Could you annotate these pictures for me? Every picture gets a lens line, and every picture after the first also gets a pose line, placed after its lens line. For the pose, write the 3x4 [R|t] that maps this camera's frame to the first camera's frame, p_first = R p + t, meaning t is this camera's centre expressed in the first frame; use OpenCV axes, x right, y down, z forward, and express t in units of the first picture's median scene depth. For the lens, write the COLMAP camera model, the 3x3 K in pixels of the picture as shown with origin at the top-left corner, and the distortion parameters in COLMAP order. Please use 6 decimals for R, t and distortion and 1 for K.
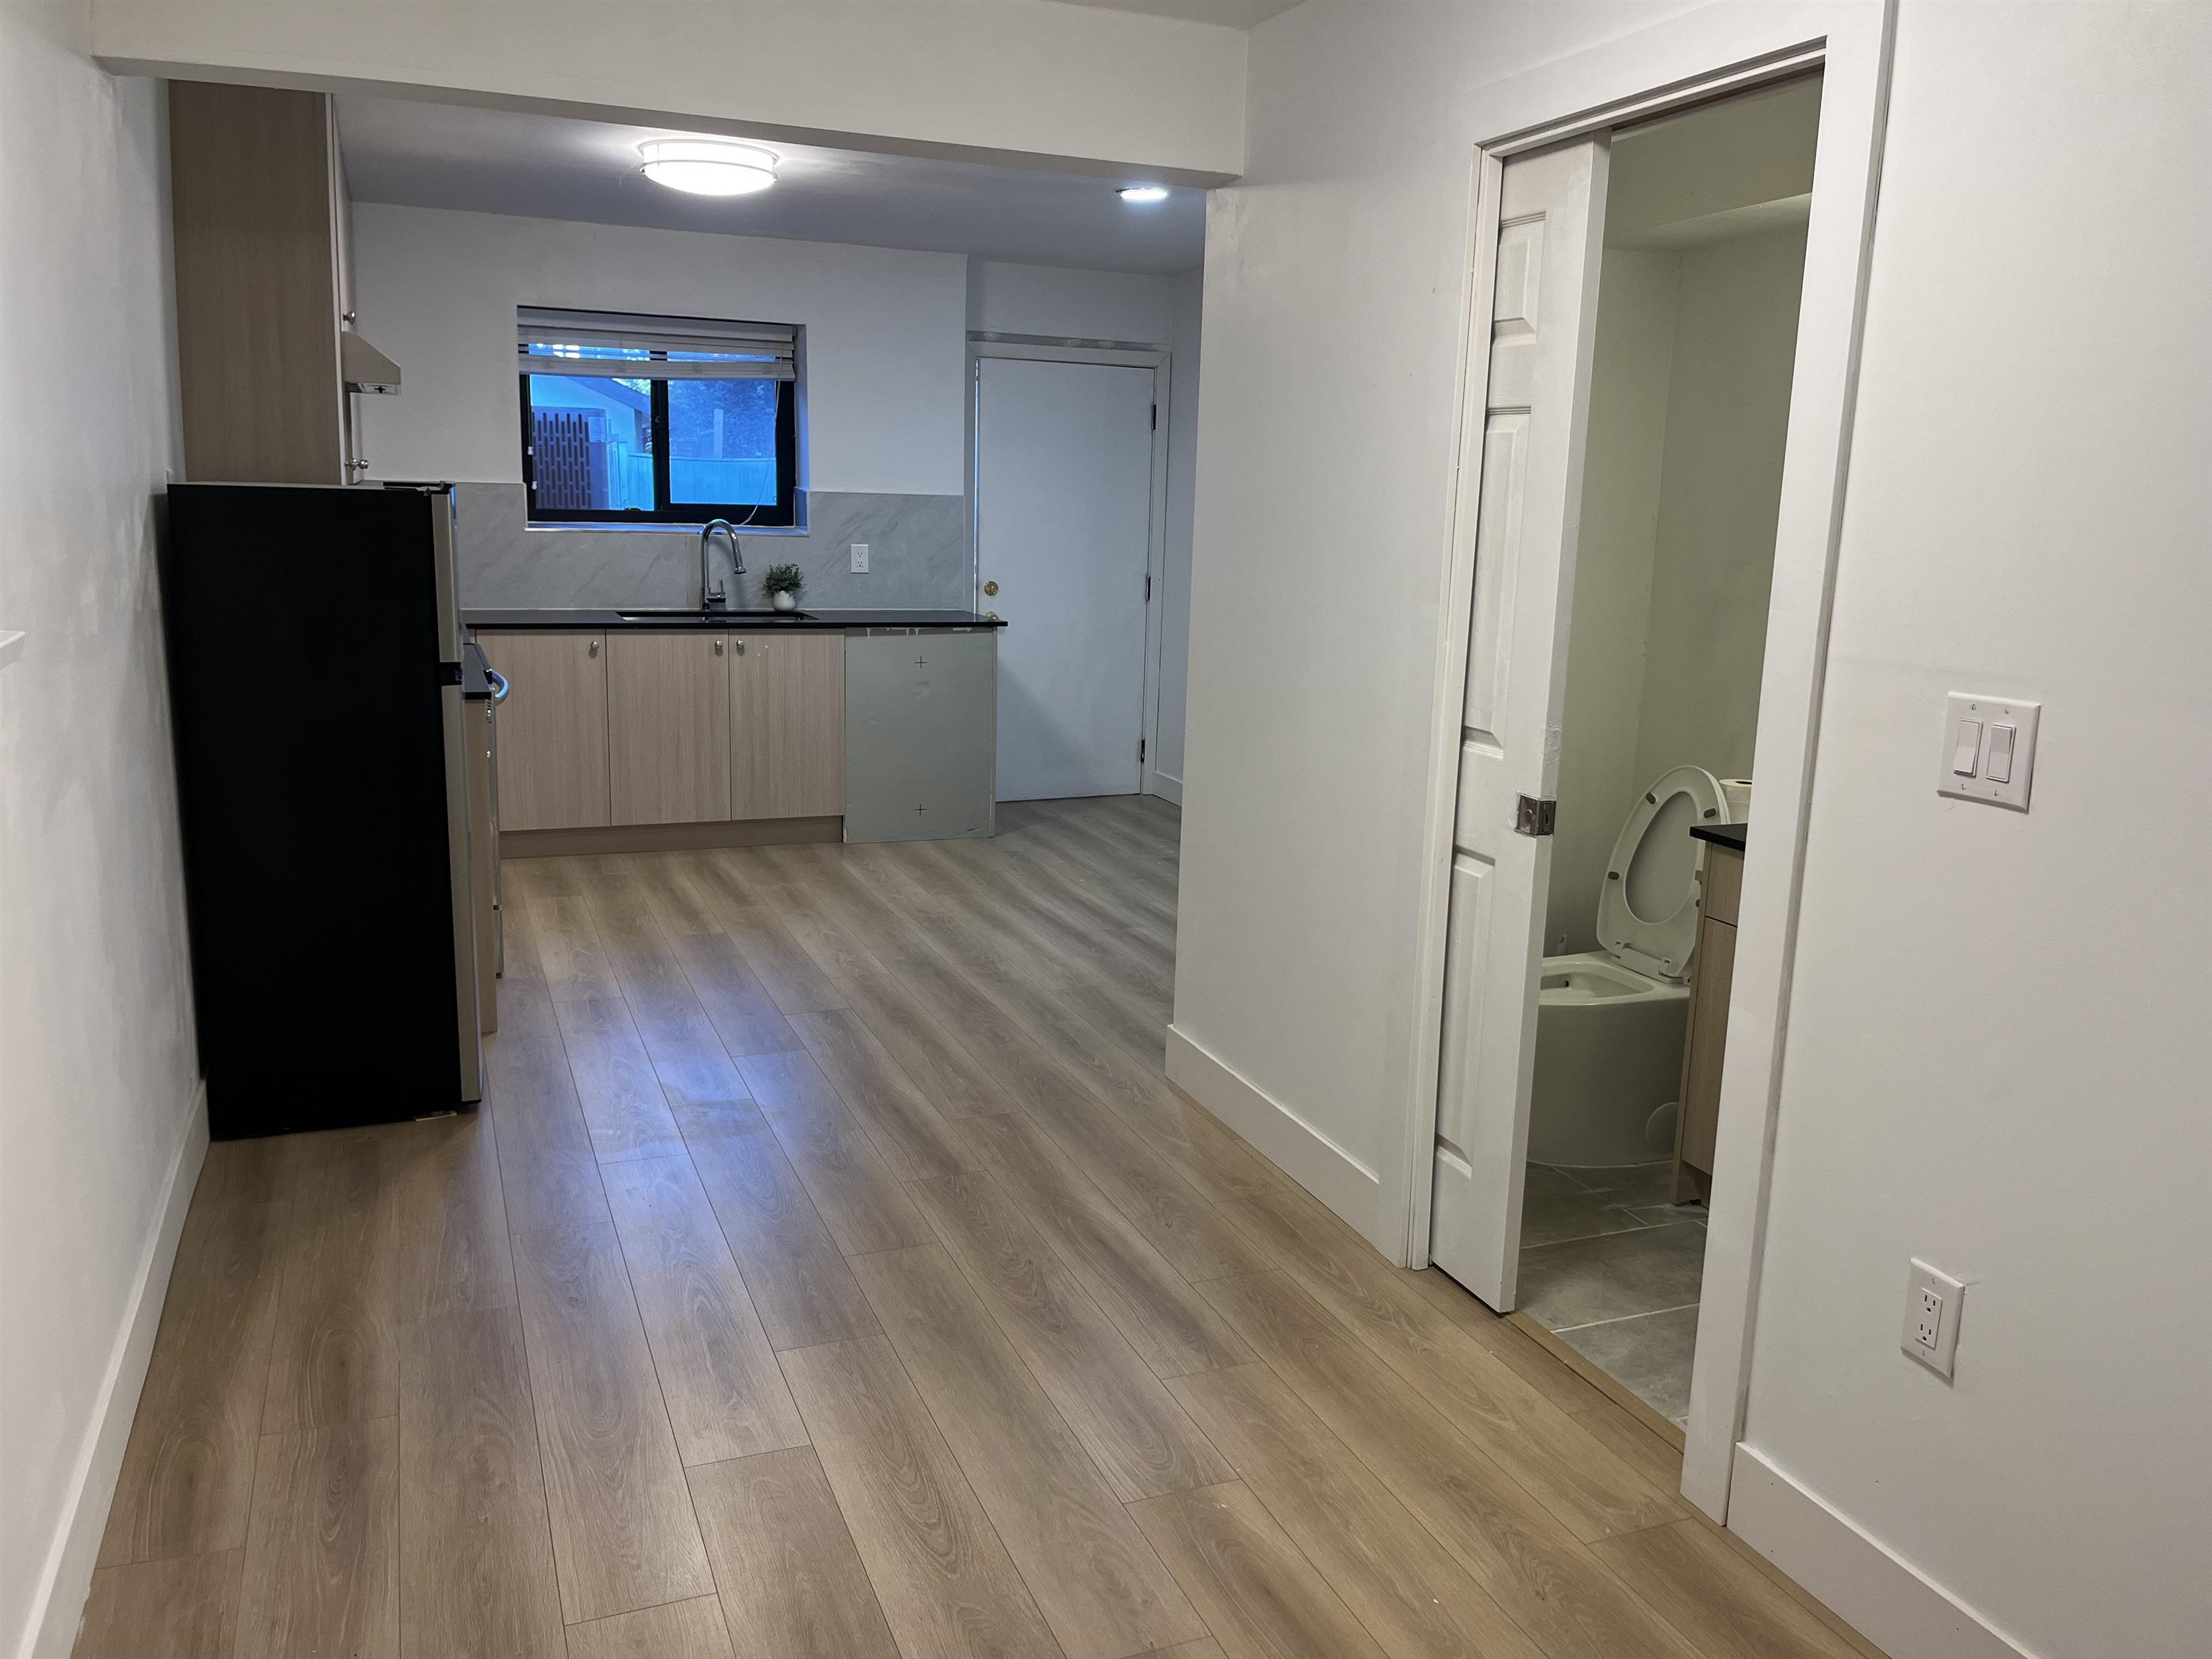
lens RADIAL K [[1690.8, 0, 1108.2], [0, 1690.8, 839.5], [0, 0, 1]] dist [0.067744, -0.095973]
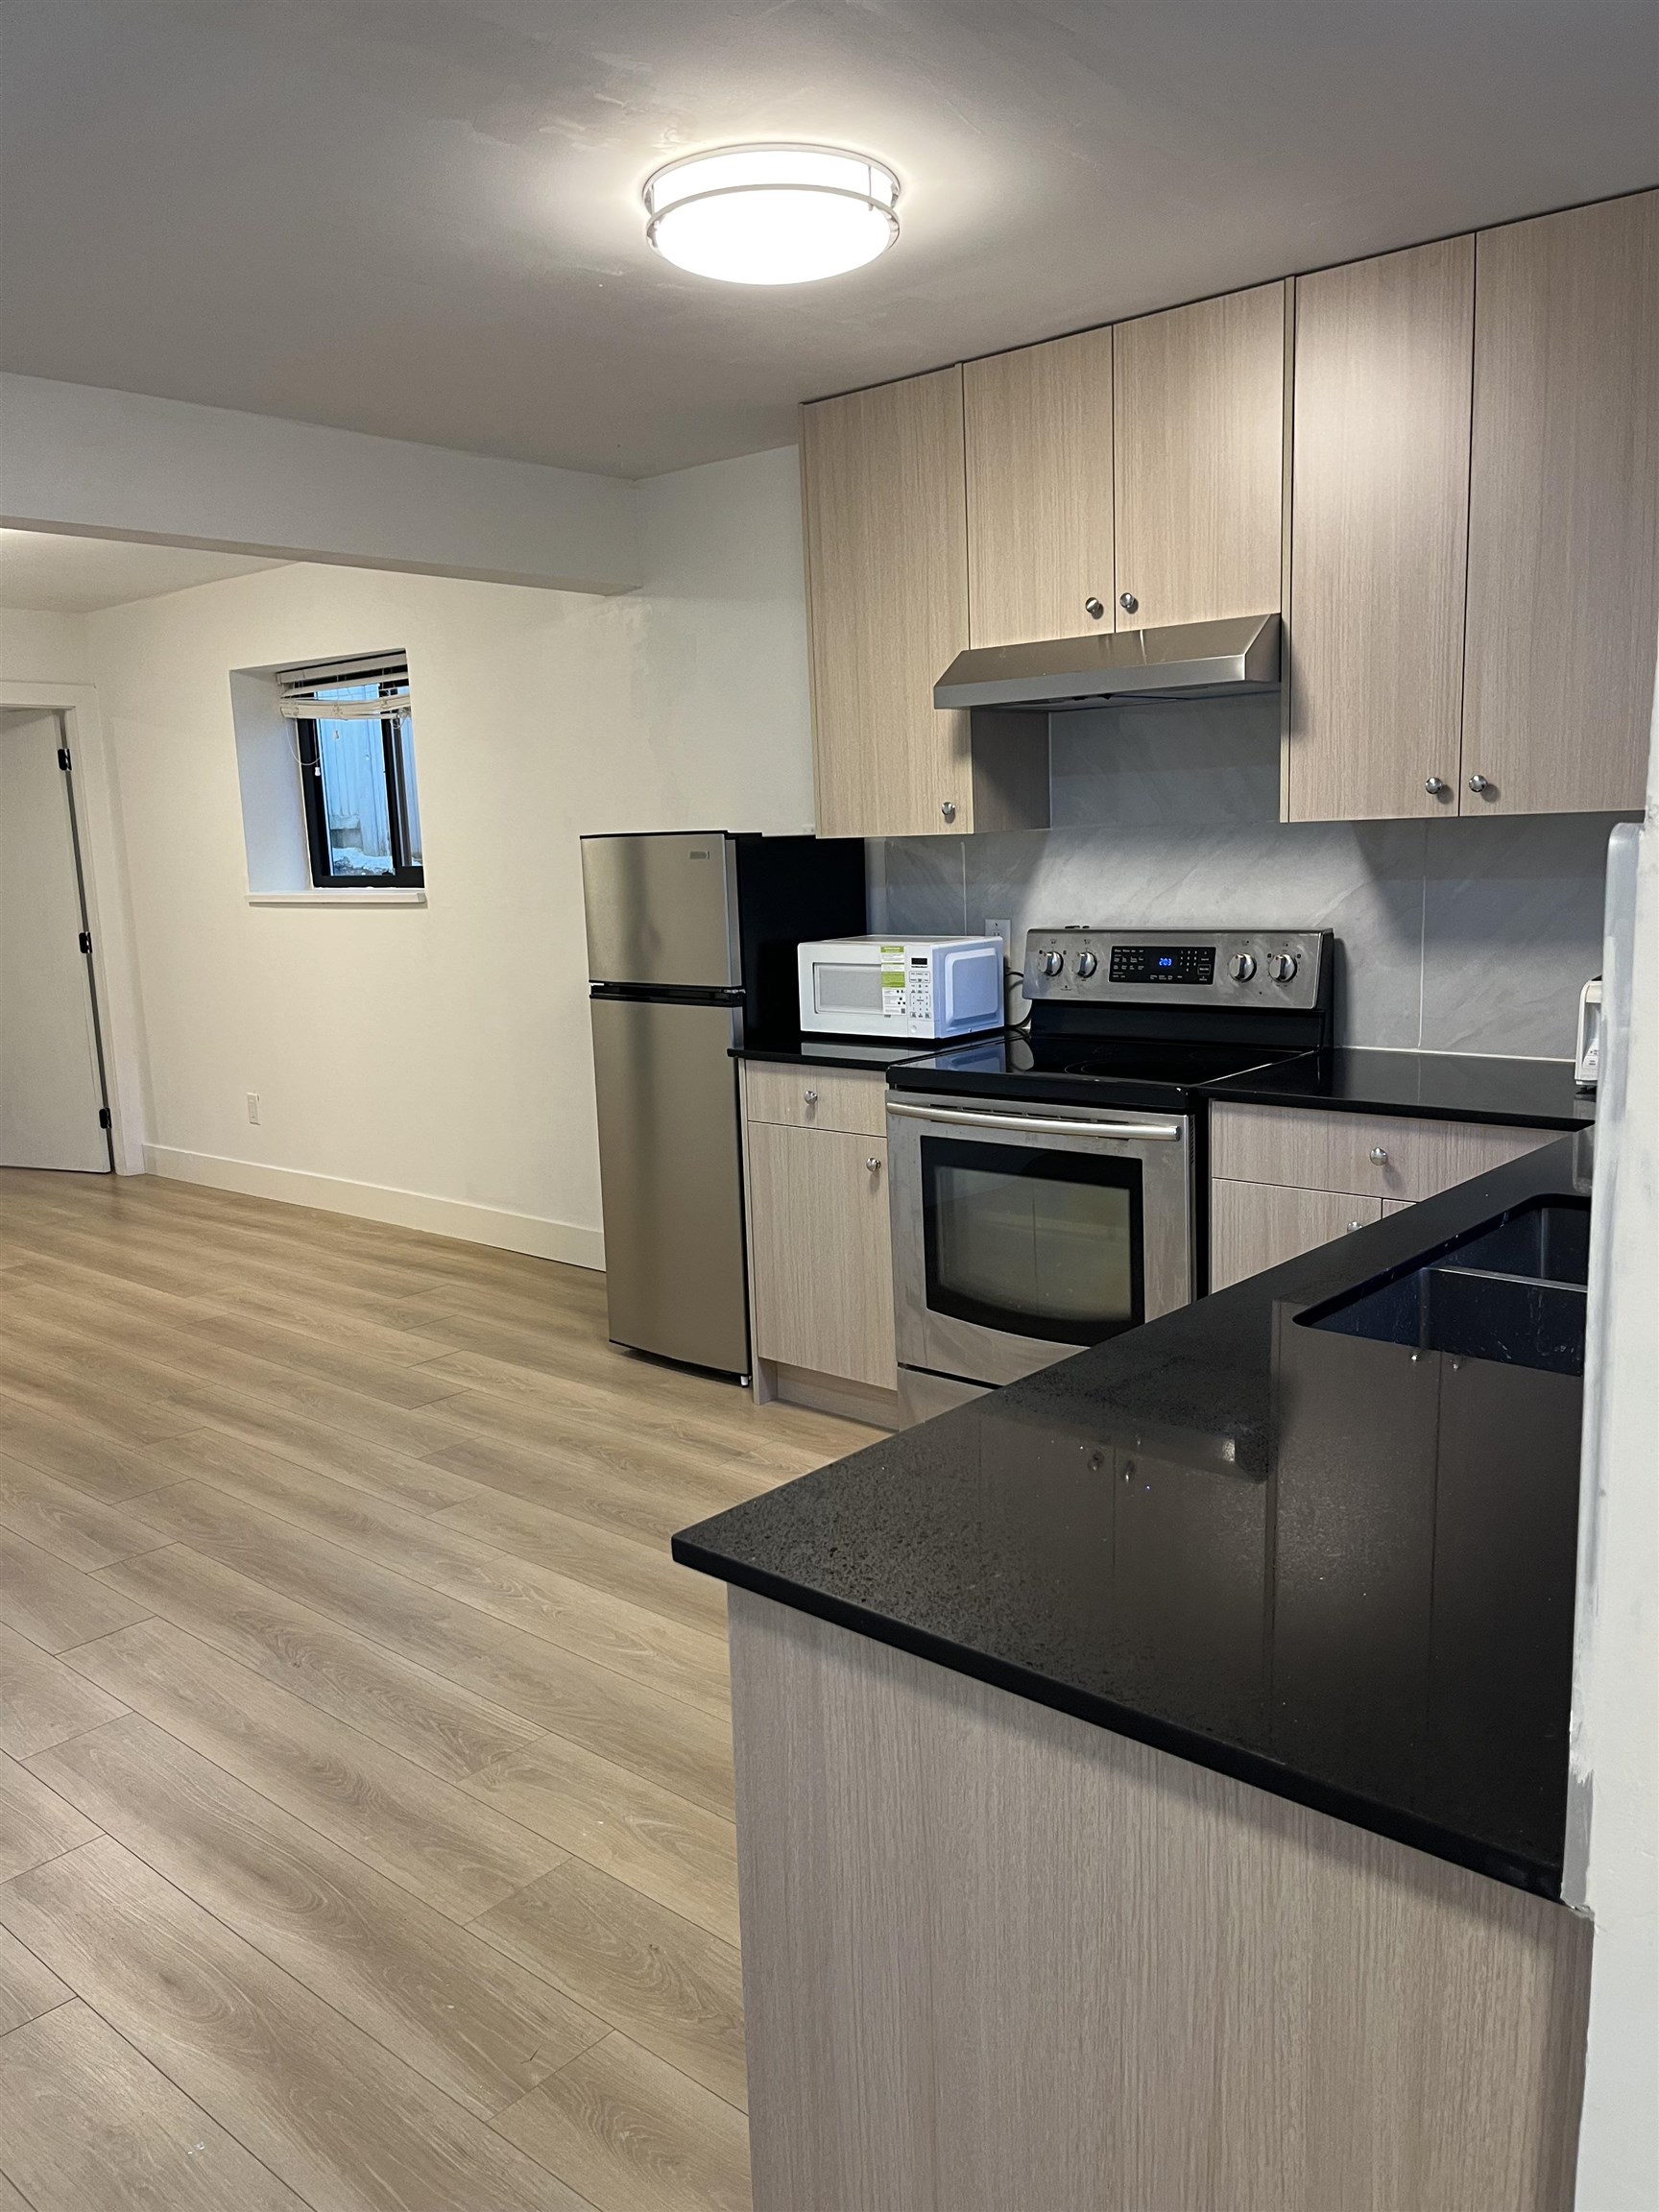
lens RADIAL K [[1690.8, 0, 824.4], [0, 1690.8, 1120.2], [0, 0, 1]] dist [0.067744, -0.095973]
pose [[-0.900658, 0.075995, -0.427831, -0.002881], [-0.079622, 0.939054, 0.334421, -0.503134], [0.427171, 0.335264, -0.839716, 2.494494]]
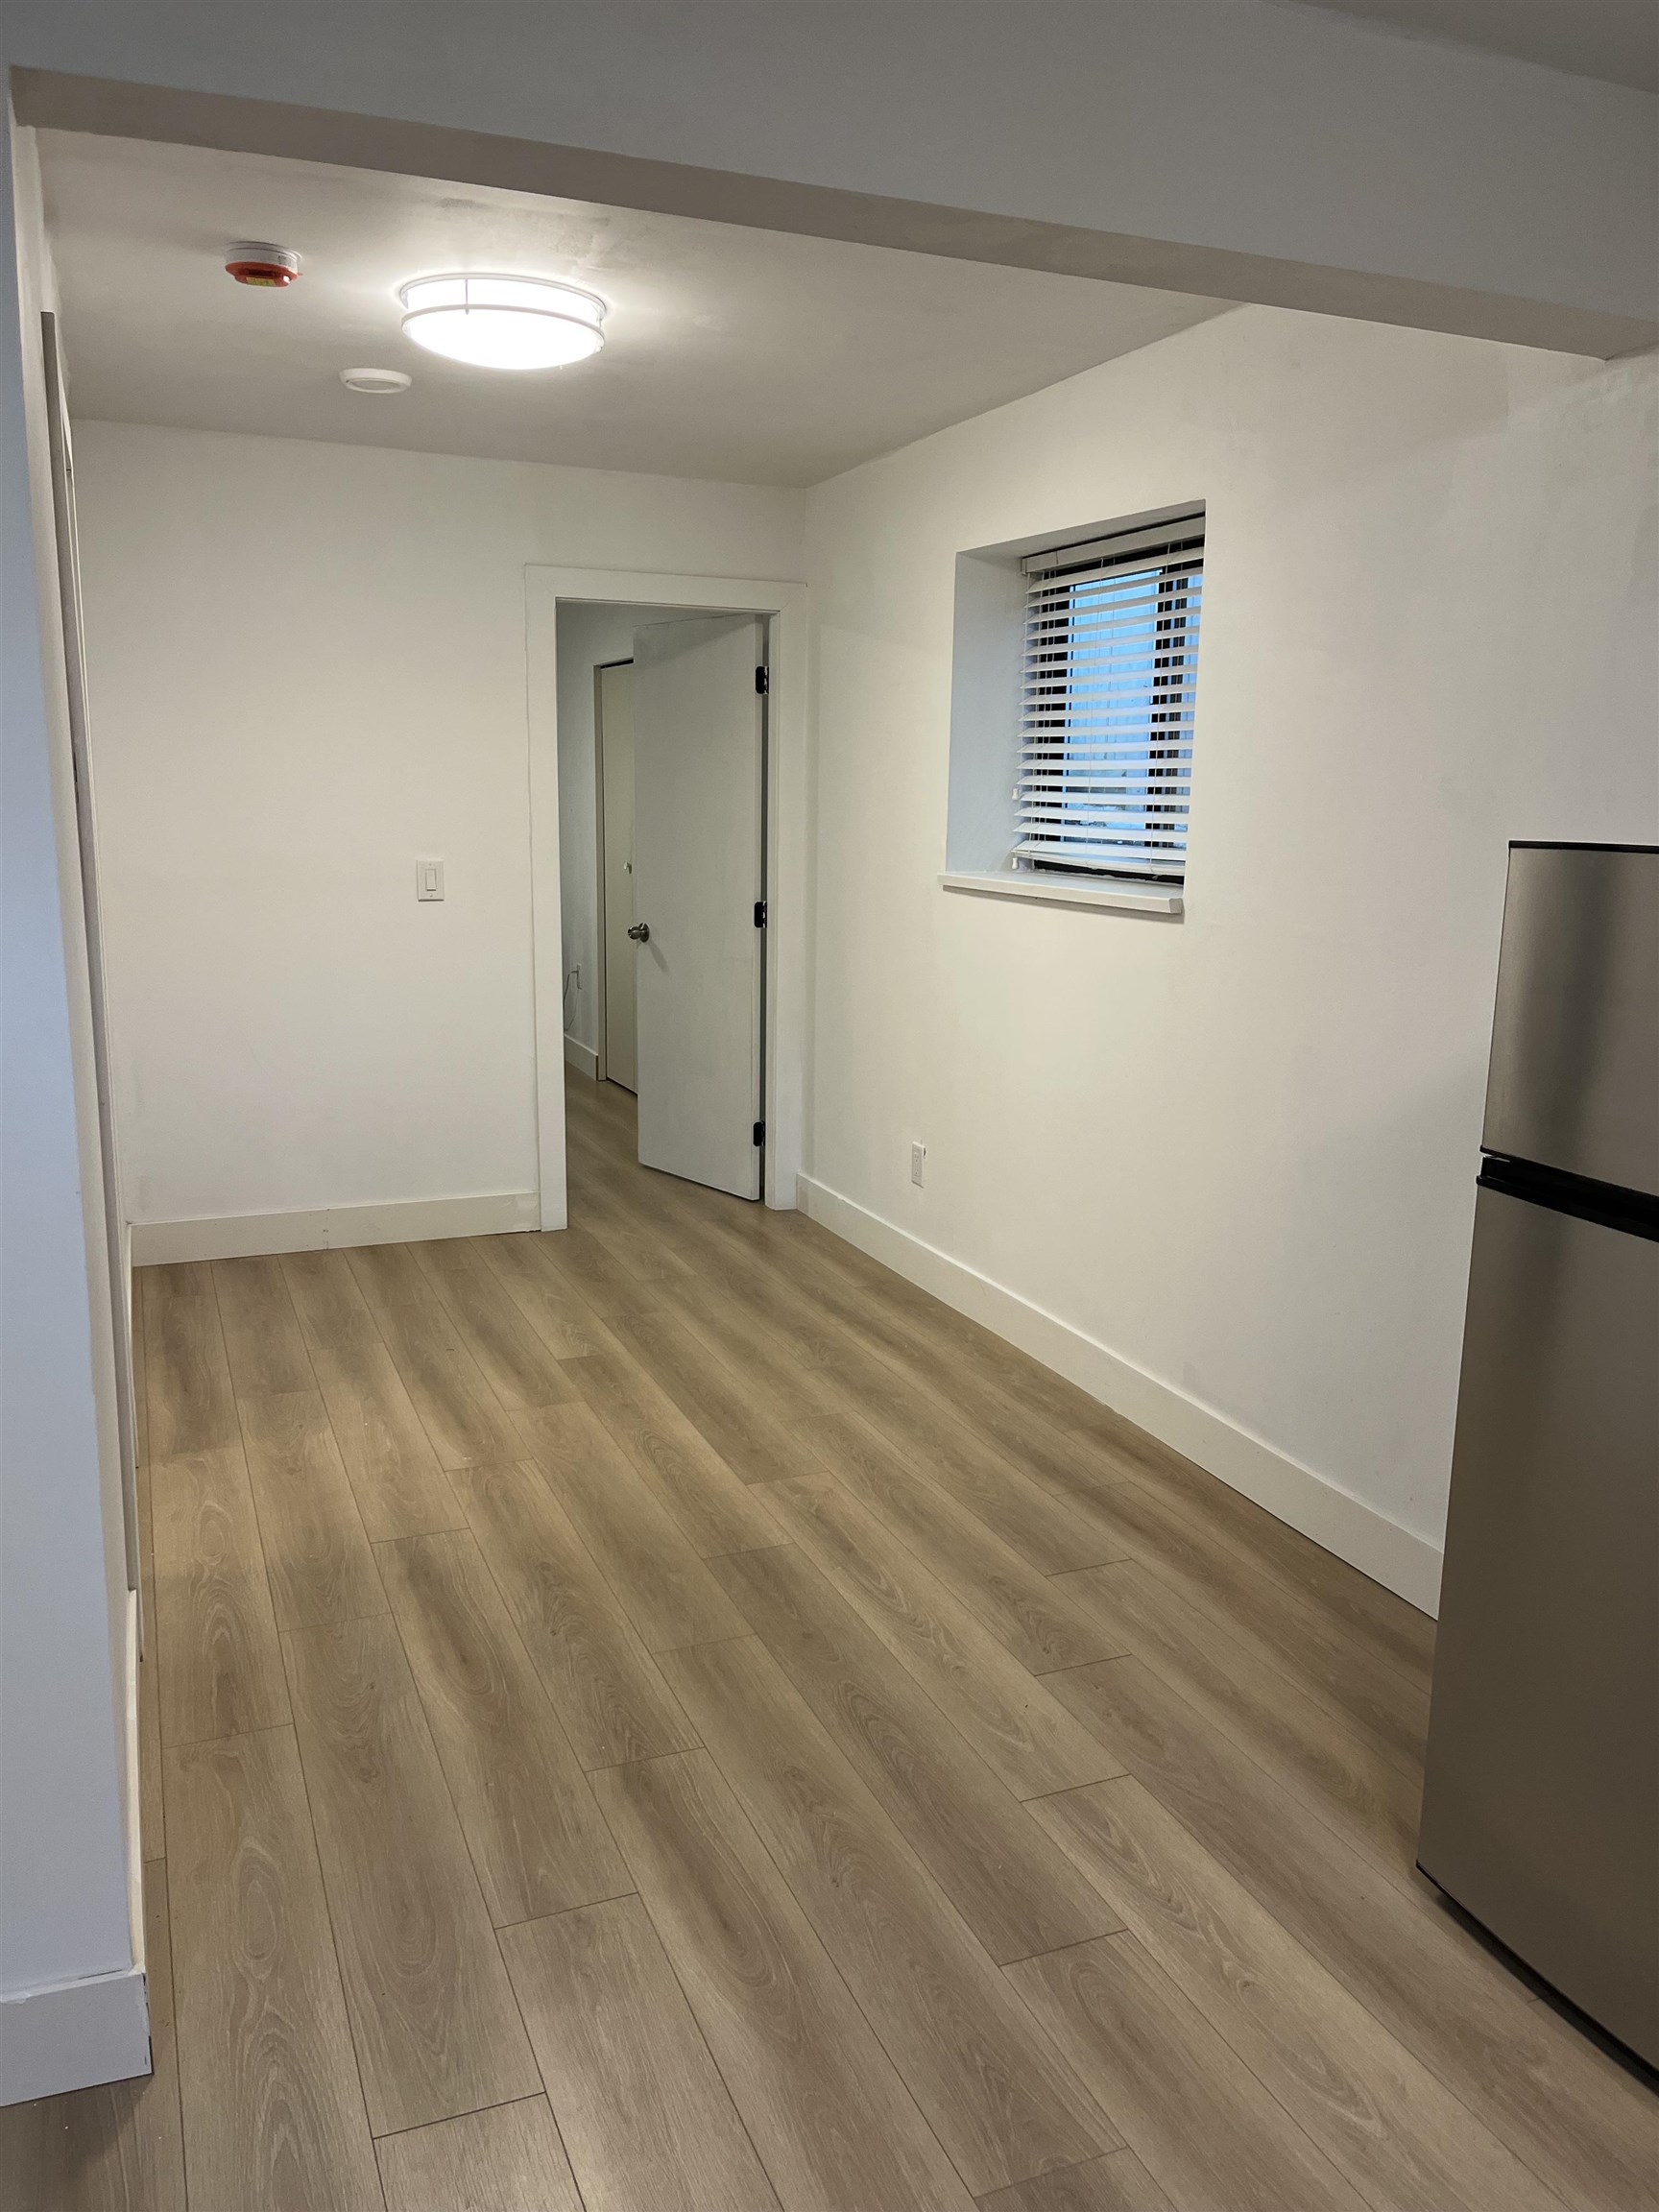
lens RADIAL K [[1690.8, 0, 824.4], [0, 1690.8, 1120.2], [0, 0, 1]] dist [0.067744, -0.095973]
pose [[-0.999061, -0.042929, -0.005905, -0.180012], [-0.041809, 0.919109, 0.391779, -0.385048], [-0.011392, 0.391658, -0.920040, 1.787654]]
